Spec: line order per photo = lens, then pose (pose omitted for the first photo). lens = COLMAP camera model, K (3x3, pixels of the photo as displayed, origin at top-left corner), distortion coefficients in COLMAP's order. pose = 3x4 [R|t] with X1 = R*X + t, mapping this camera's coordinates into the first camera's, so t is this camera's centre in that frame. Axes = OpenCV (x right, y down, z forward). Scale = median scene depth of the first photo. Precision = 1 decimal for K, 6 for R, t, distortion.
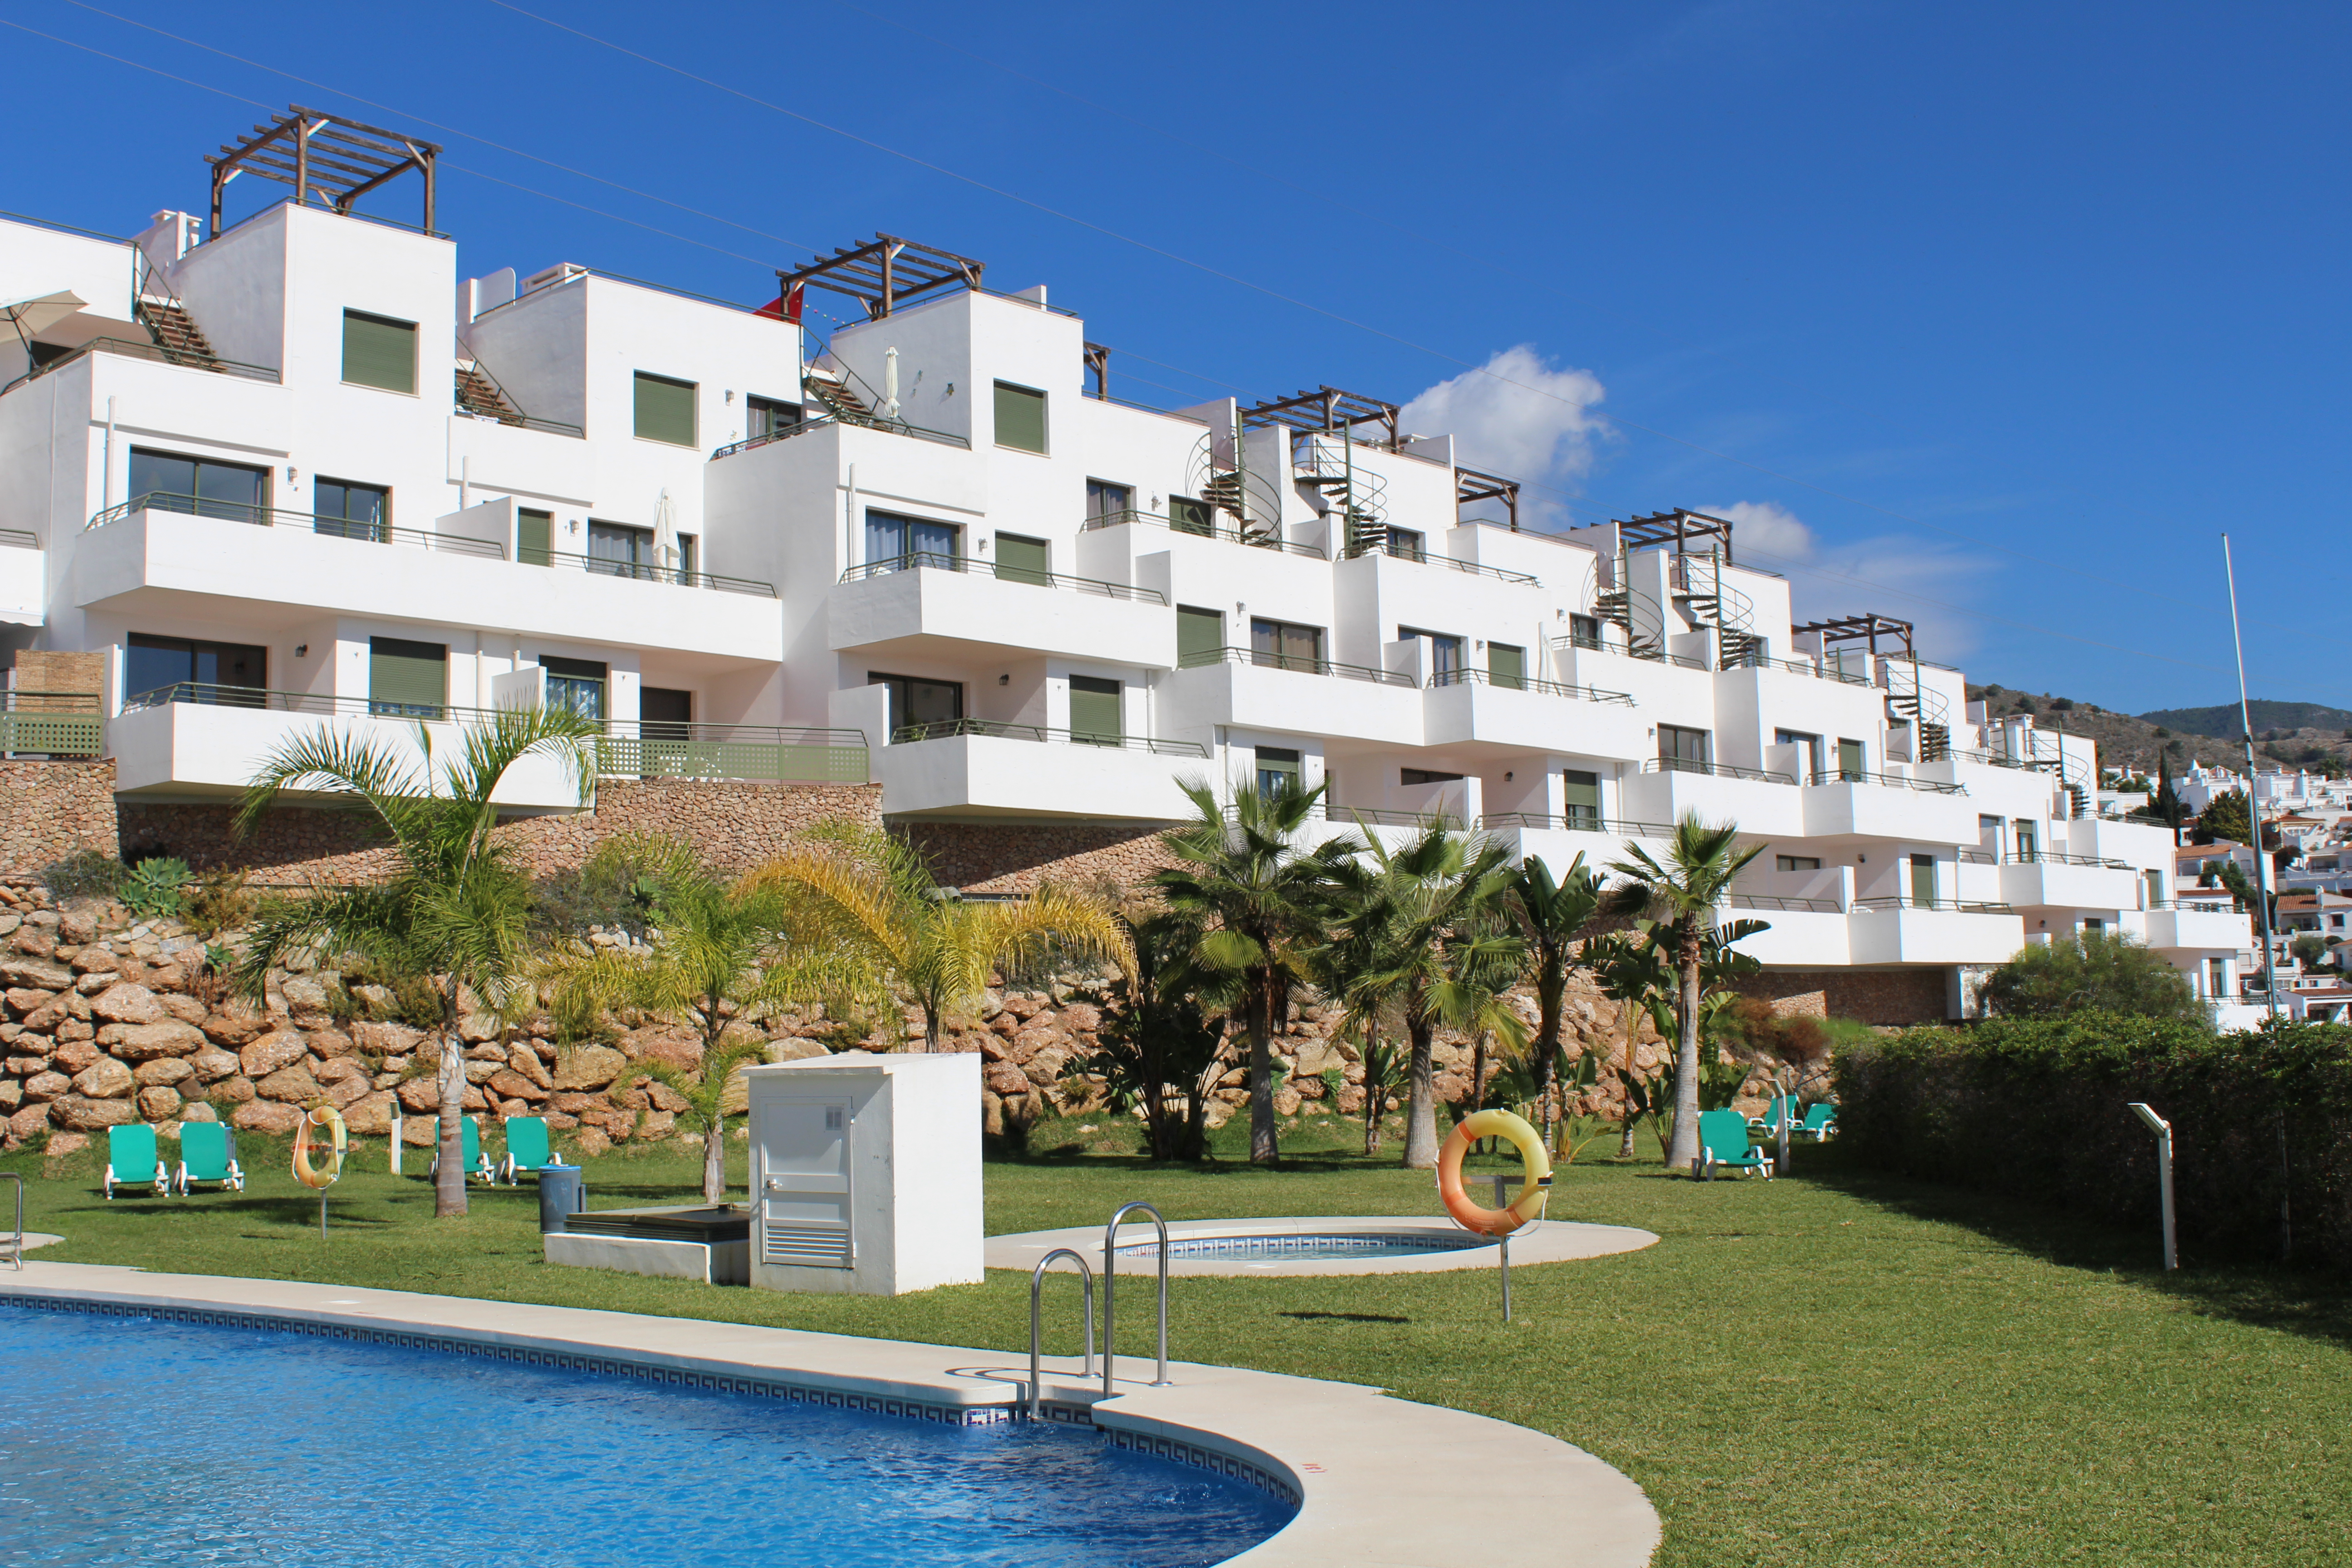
lens RADIAL K [[2519.6, 0, 1158.3], [0, 2519.6, 777.1], [0, 0, 1]] dist [-0.130658, 0.169681]
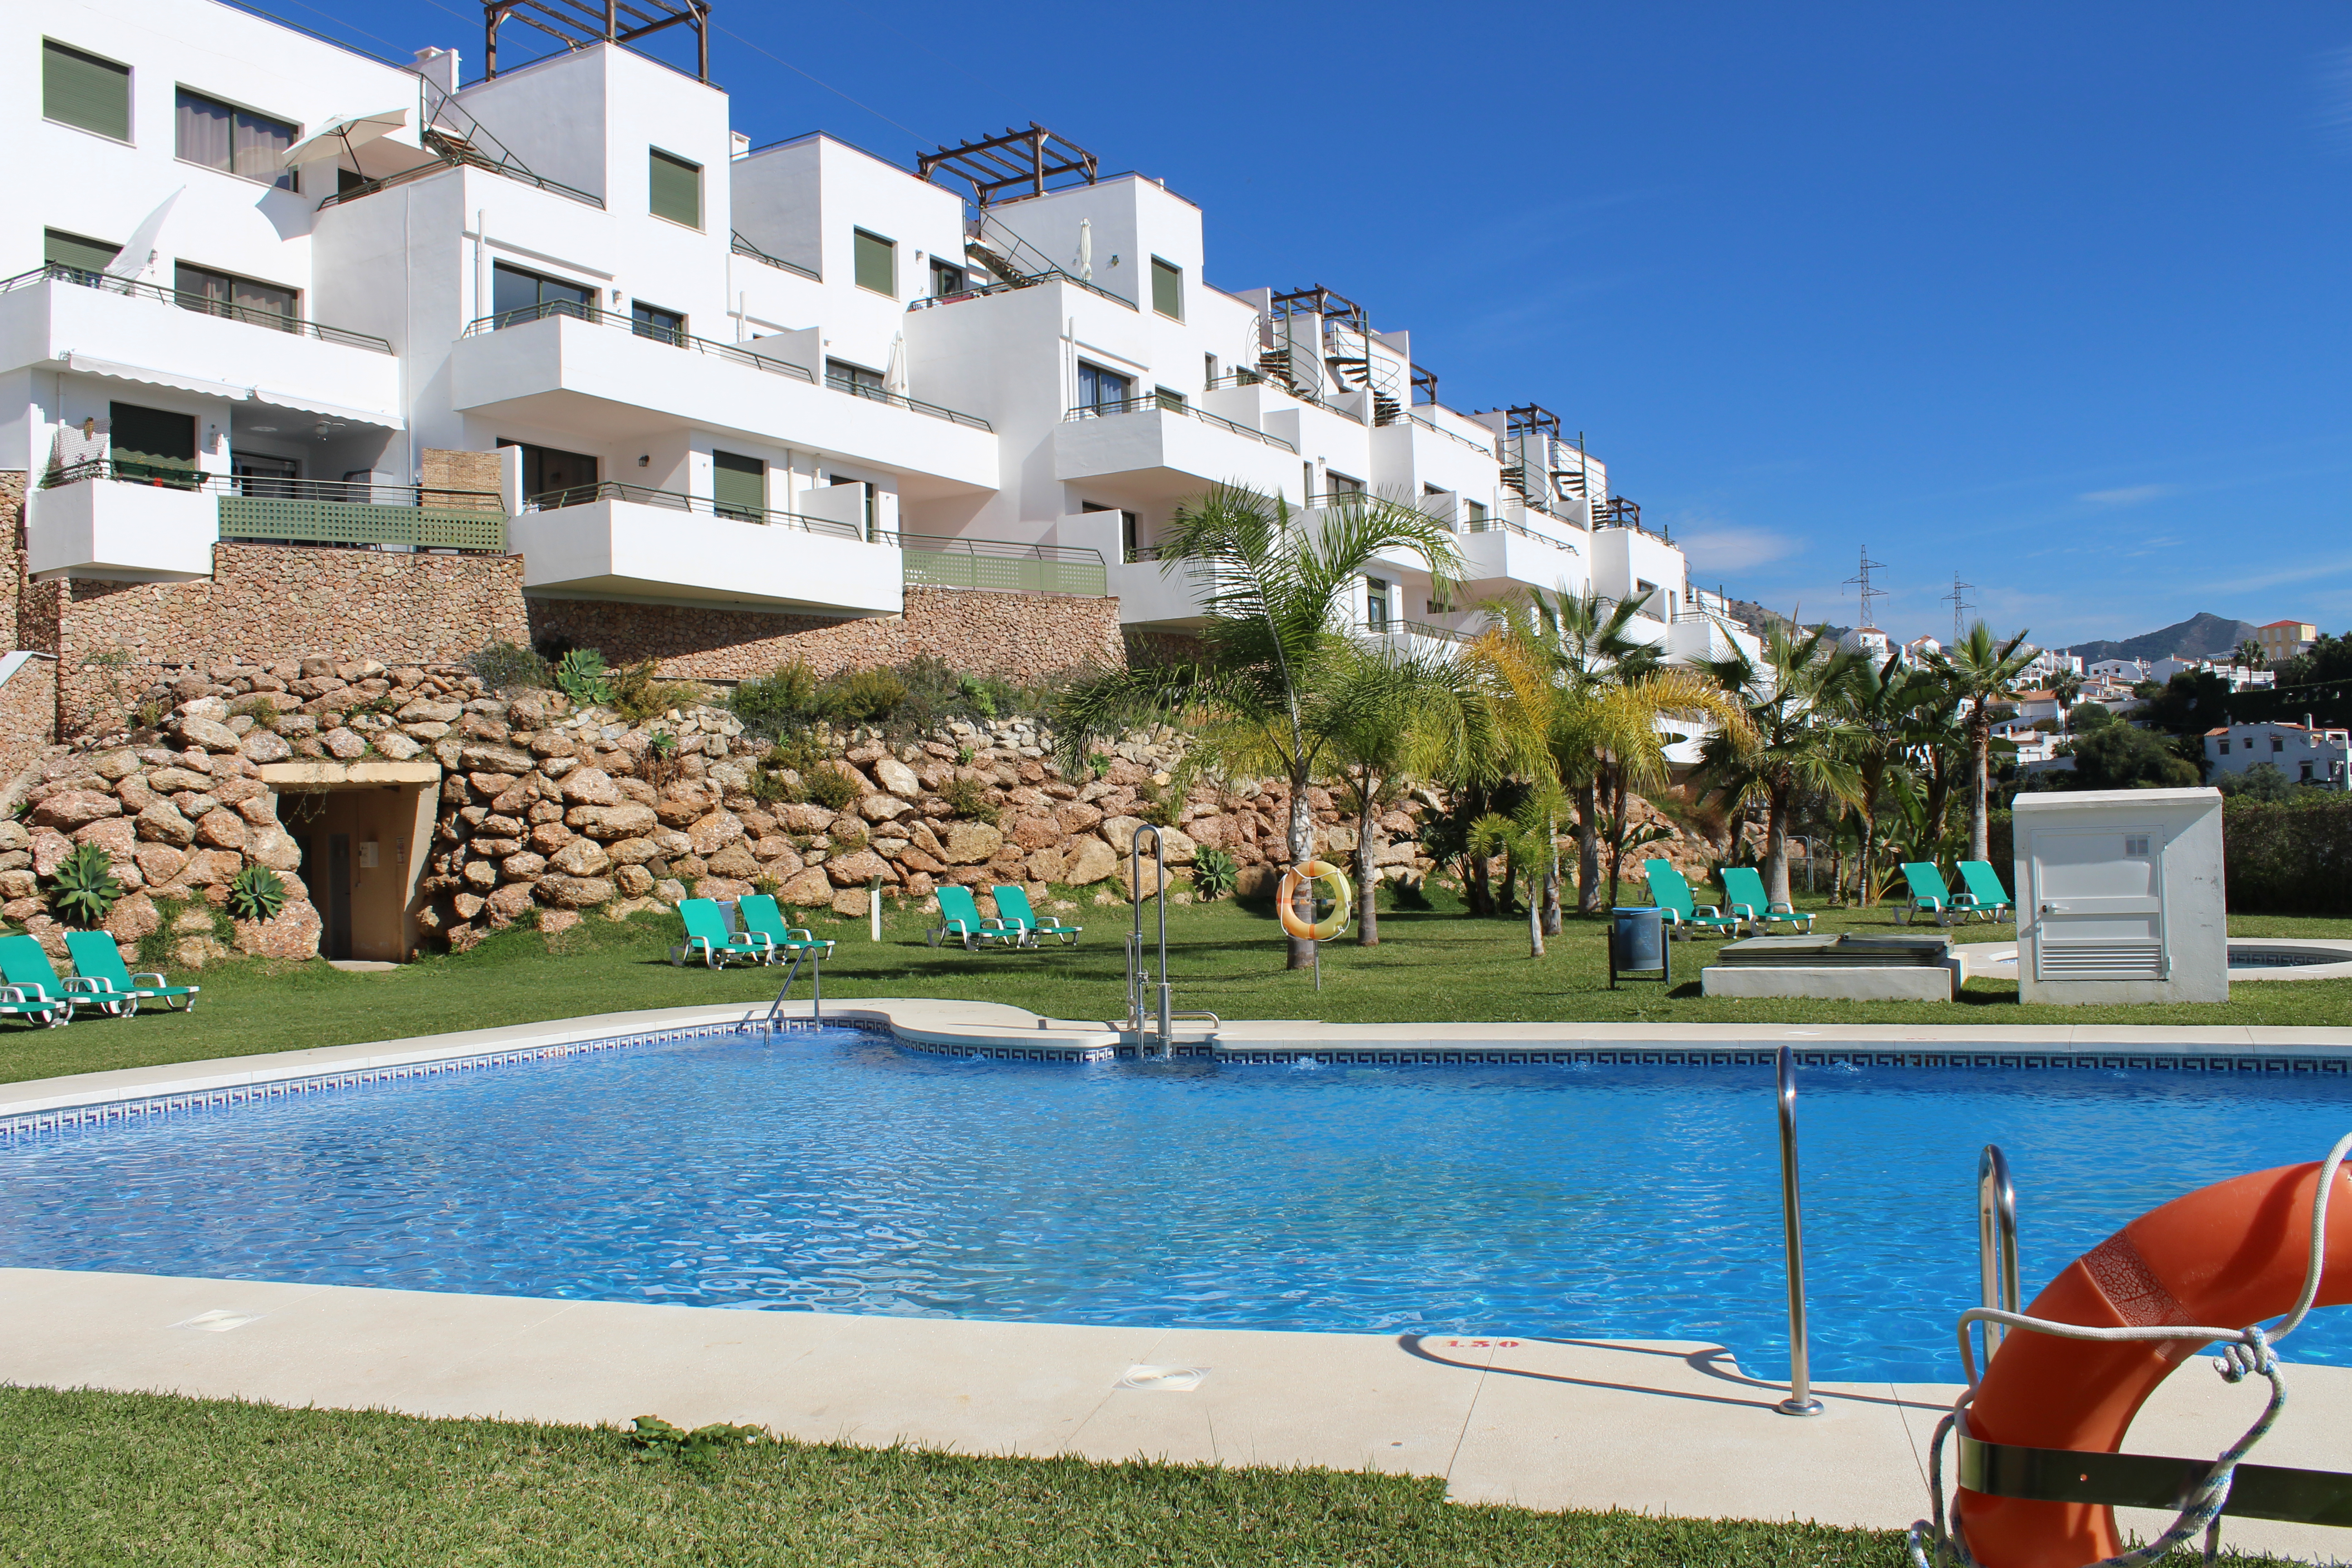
lens RADIAL K [[1974.8, 0, 1169.5], [0, 1974.8, 791.4], [0, 0, 1]] dist [-0.179180, 0.163851]
pose [[0.971216, -0.003948, 0.238167, -0.306484], [-0.014498, 0.997029, 0.075650, 0.022947], [-0.237758, -0.076925, 0.968274, 0.121261]]
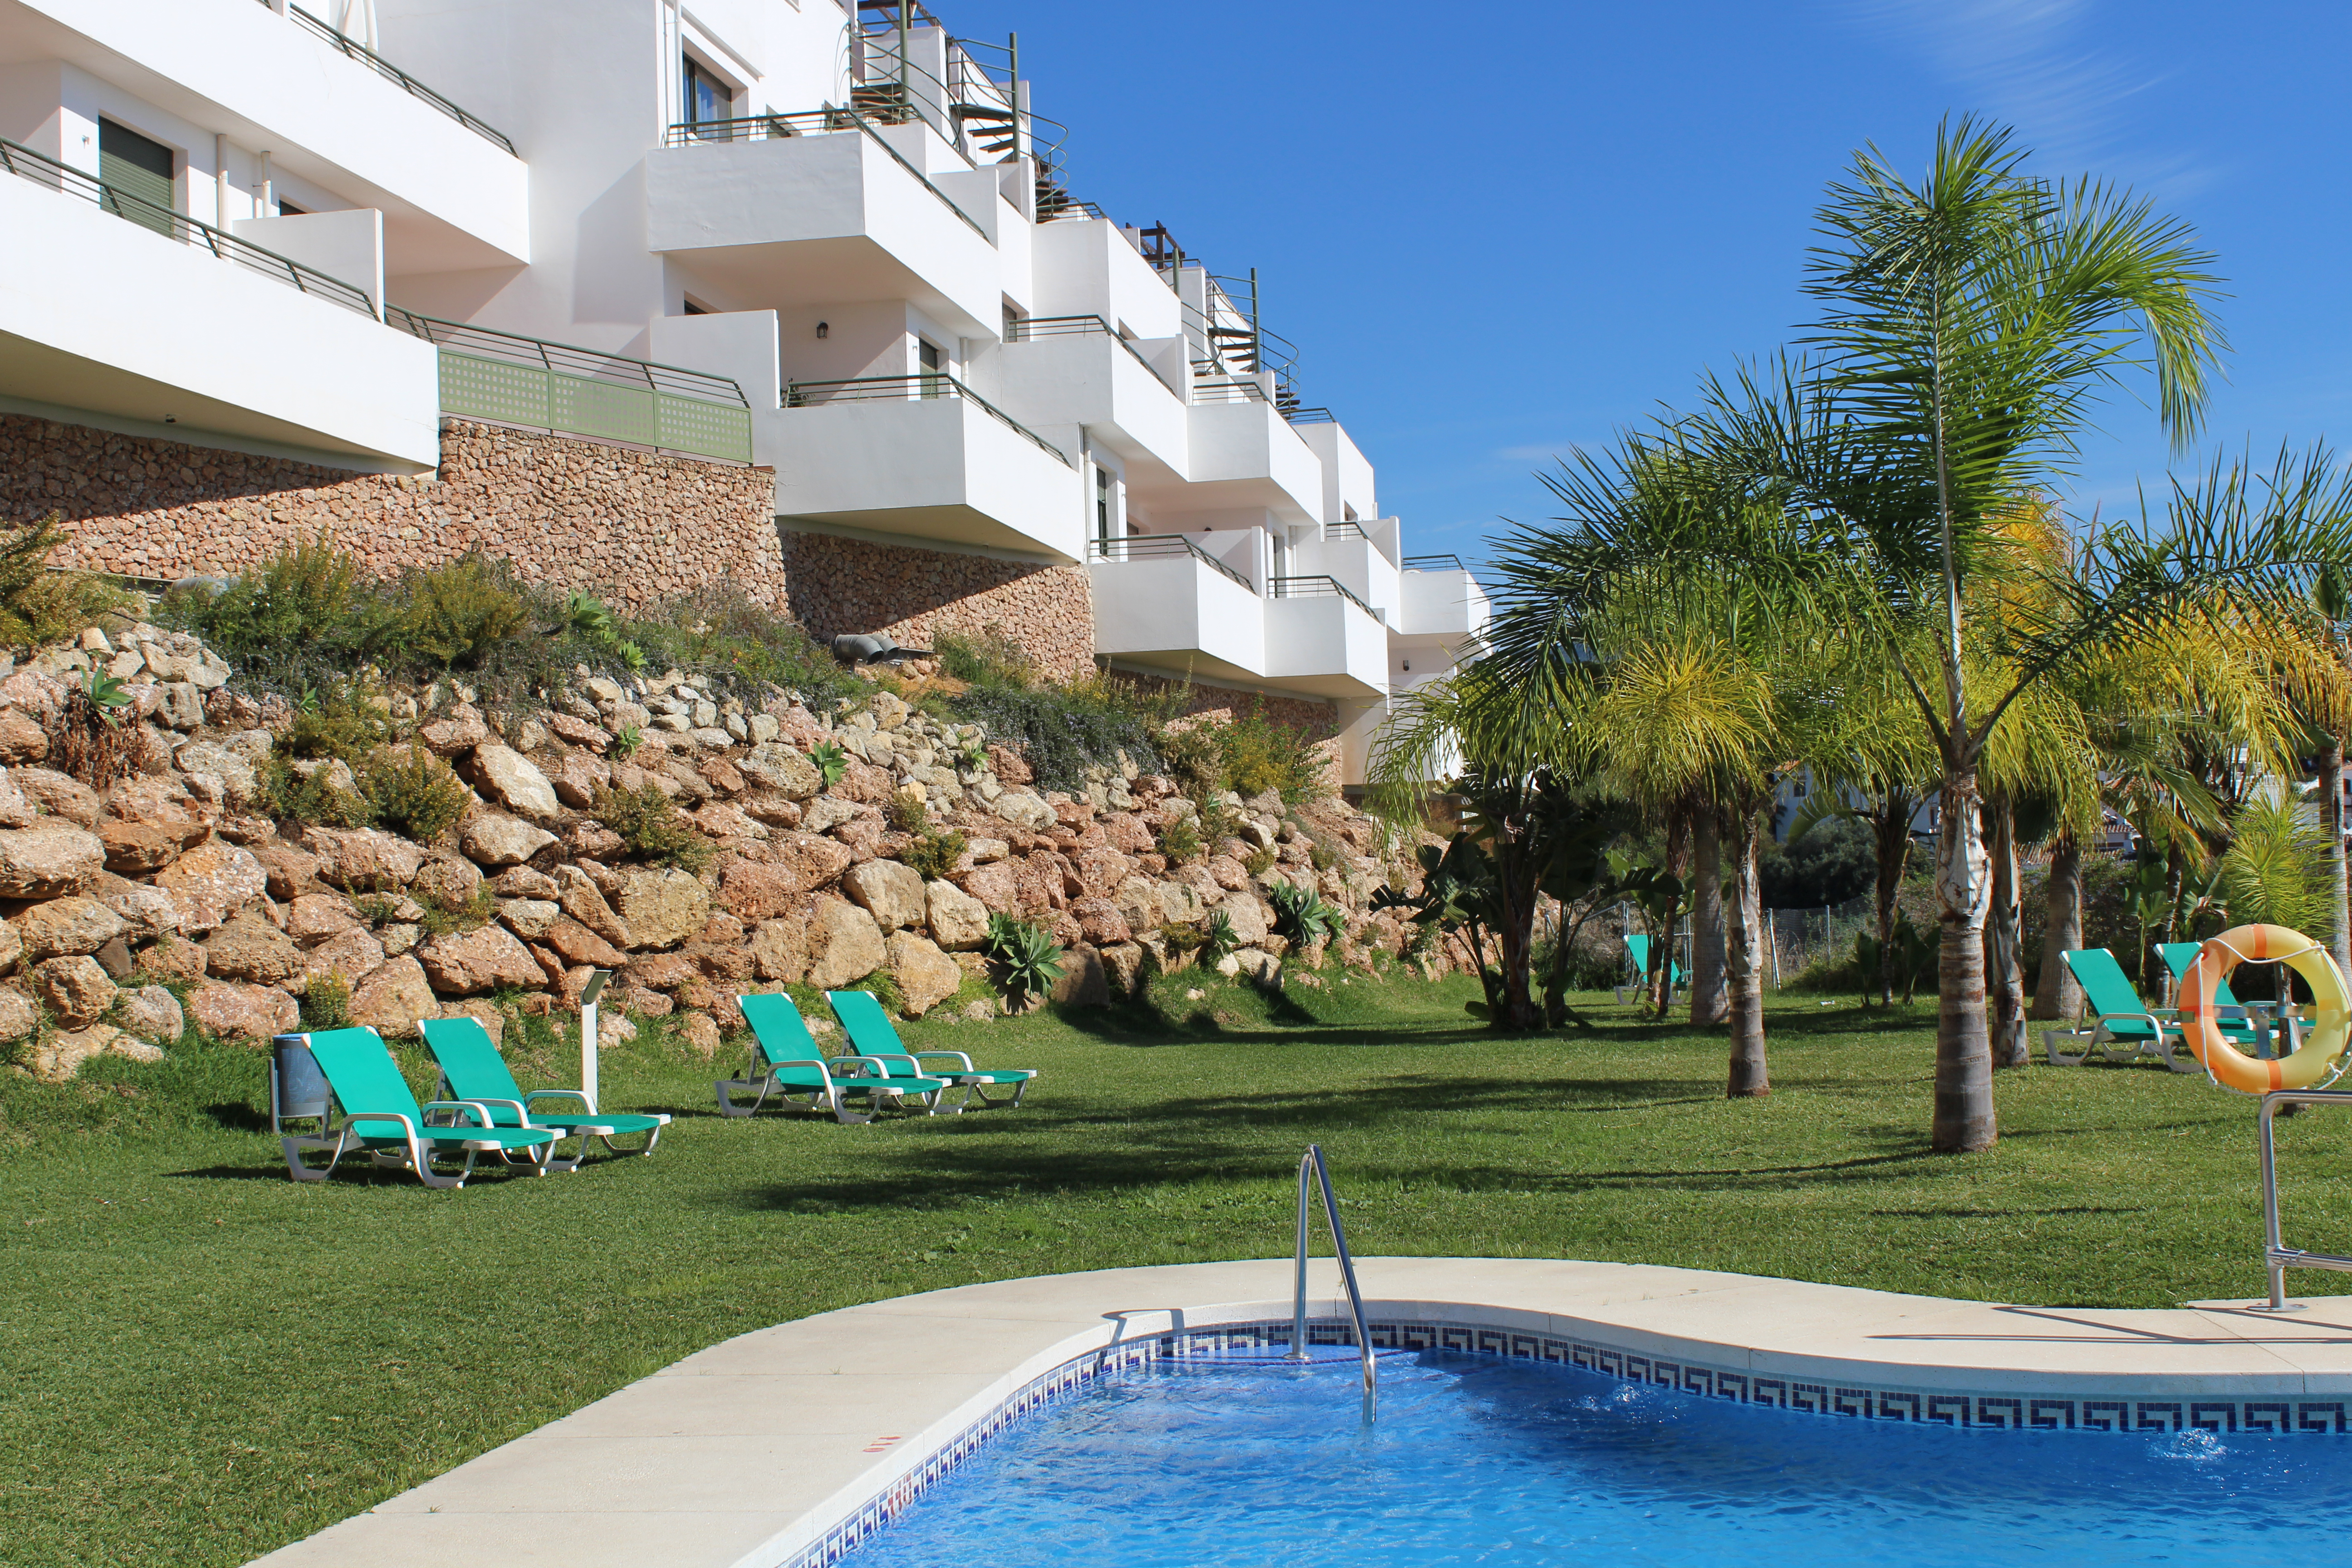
lens RADIAL K [[2852.2, 0, 1176.0], [0, 2852.2, 784.0], [0, 0, 1]] dist [-0.070847, 0.018905]
pose [[0.838031, 0.011243, 0.545507, -0.422502], [-0.041898, 0.998162, 0.043792, 0.047469], [-0.544012, -0.059555, 0.836961, 0.344927]]
